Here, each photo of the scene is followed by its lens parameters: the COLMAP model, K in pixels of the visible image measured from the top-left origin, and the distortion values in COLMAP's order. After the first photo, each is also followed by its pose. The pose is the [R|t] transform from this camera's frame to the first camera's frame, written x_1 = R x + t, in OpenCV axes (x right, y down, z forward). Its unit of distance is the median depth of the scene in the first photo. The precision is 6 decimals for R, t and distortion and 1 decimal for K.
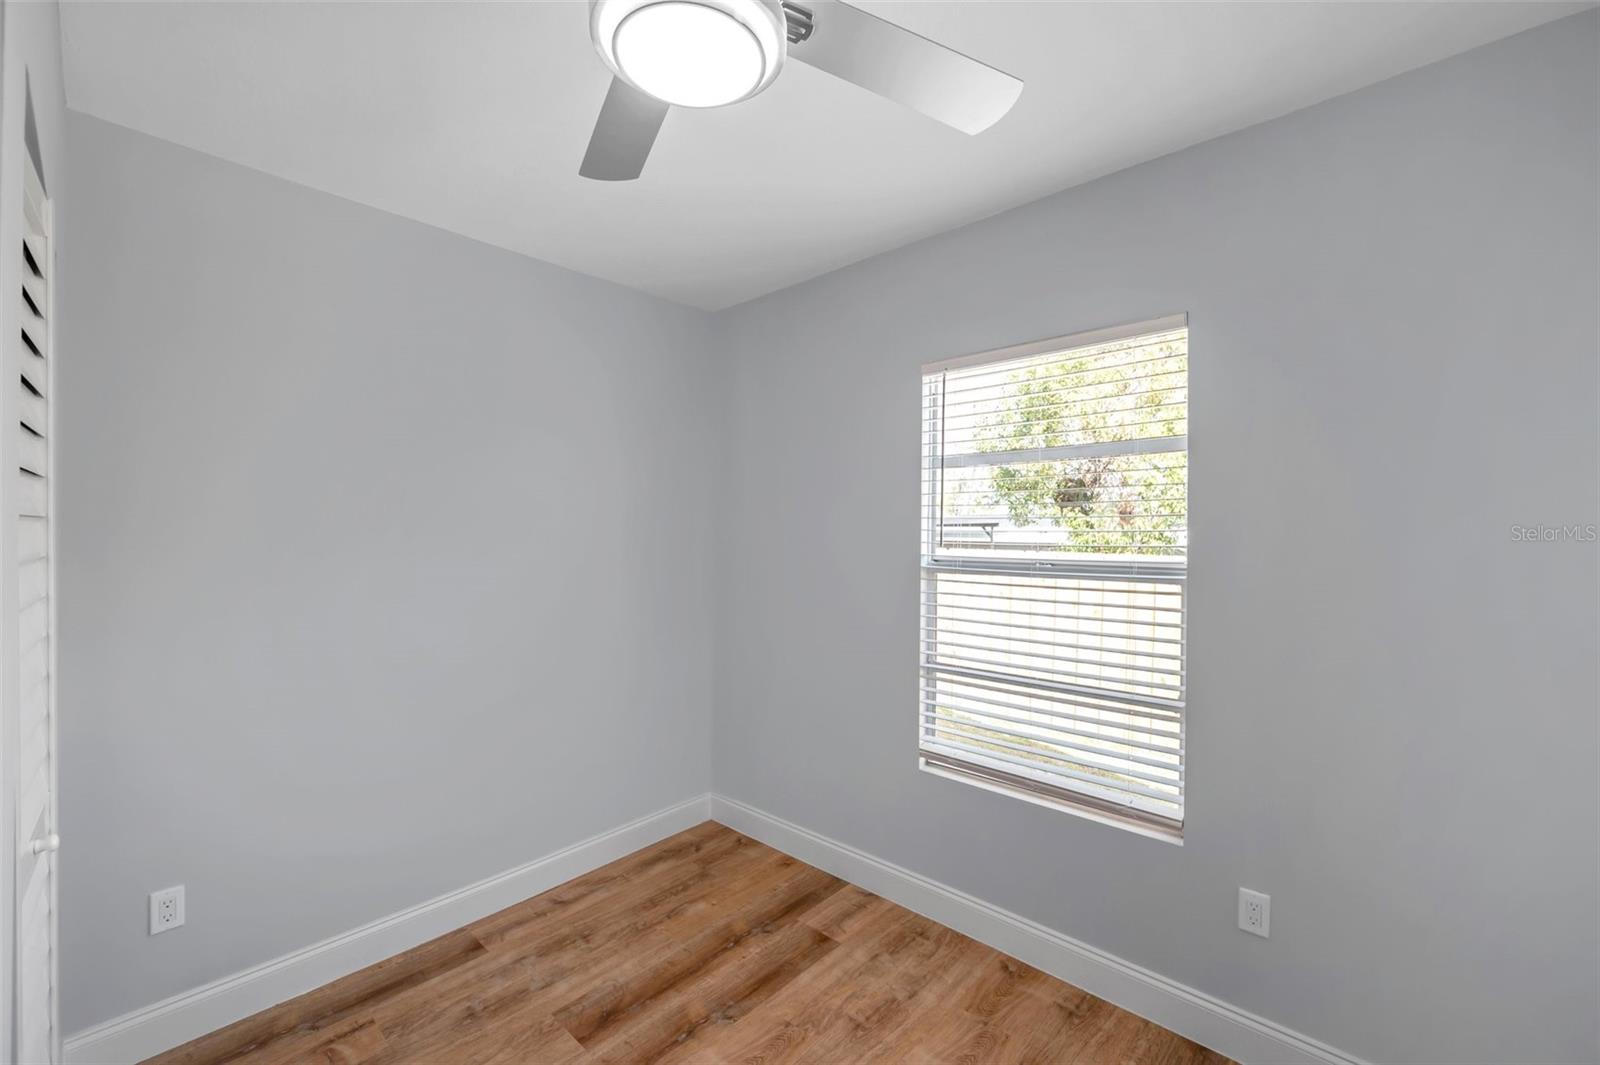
lens RADIAL K [[631.9, 0, 803.9], [0, 631.9, 539.5], [0, 0, 1]] dist [0.000068, 0.000174]
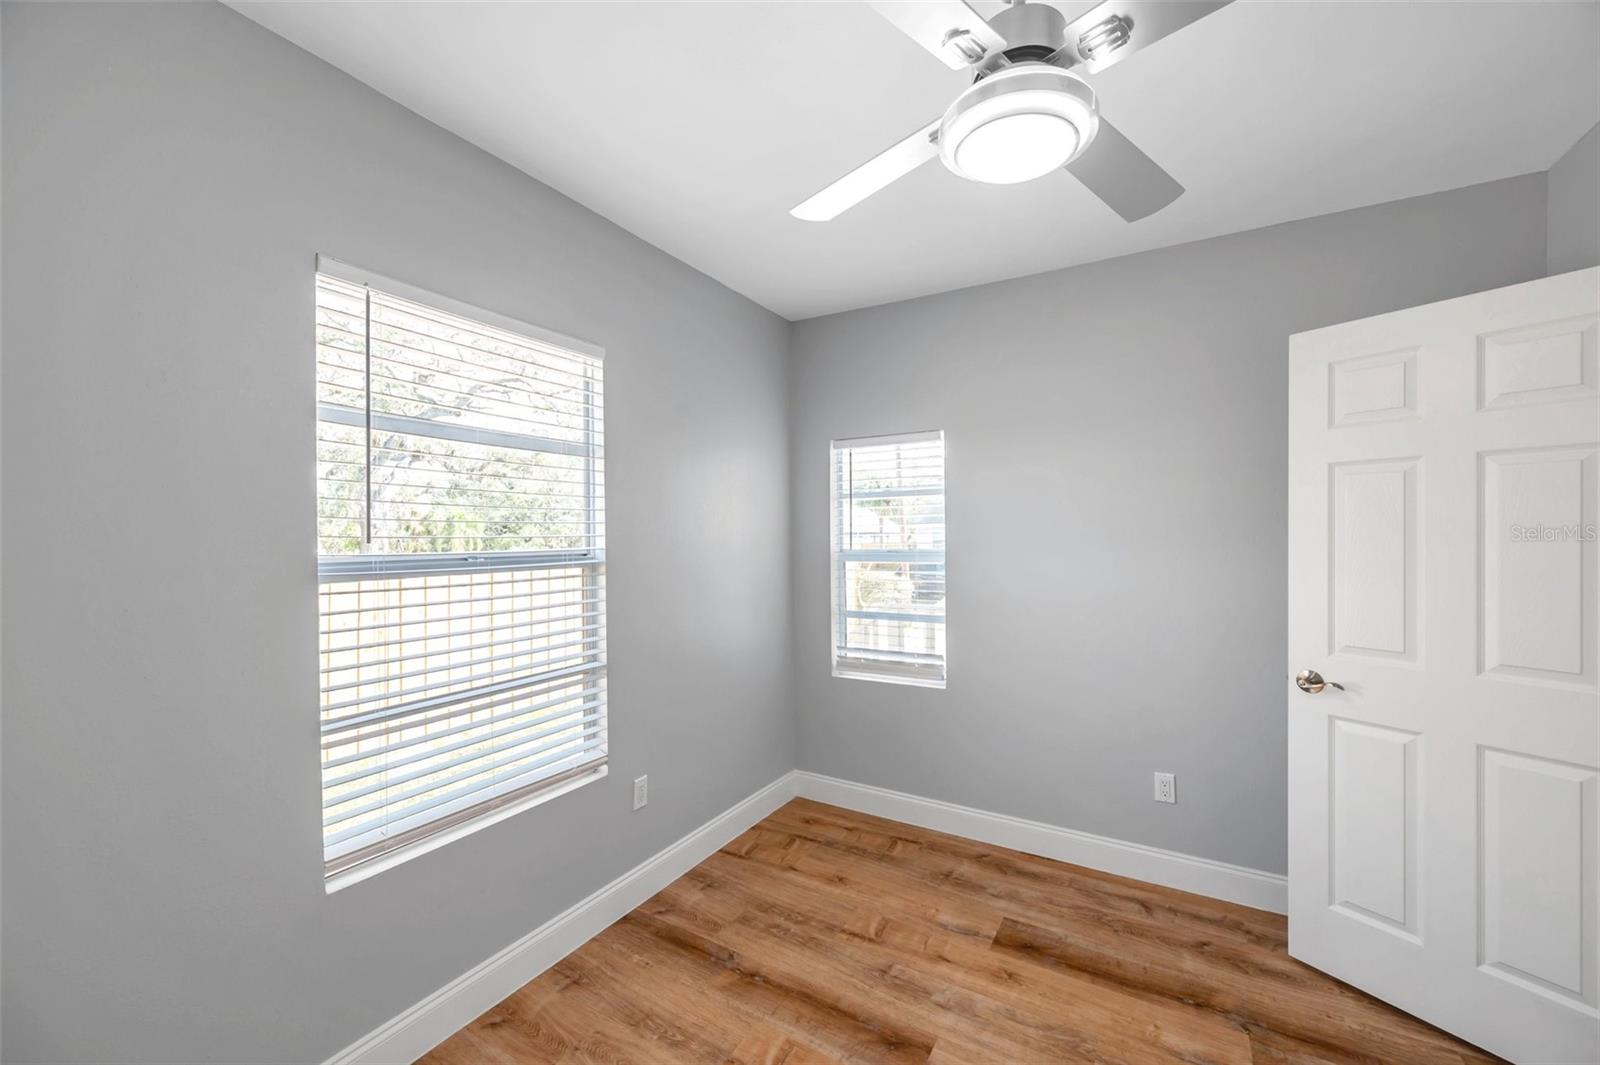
lens RADIAL K [[635.2, 0, 800.0], [0, 635.2, 532.5], [0, 0, 1]] dist [0.001016, -0.000032]
pose [[-0.197227, -0.010704, 0.980299, -0.658691], [0.000045, 0.999940, 0.010928, -0.009261], [-0.980358, 0.002199, -0.197215, 0.815669]]
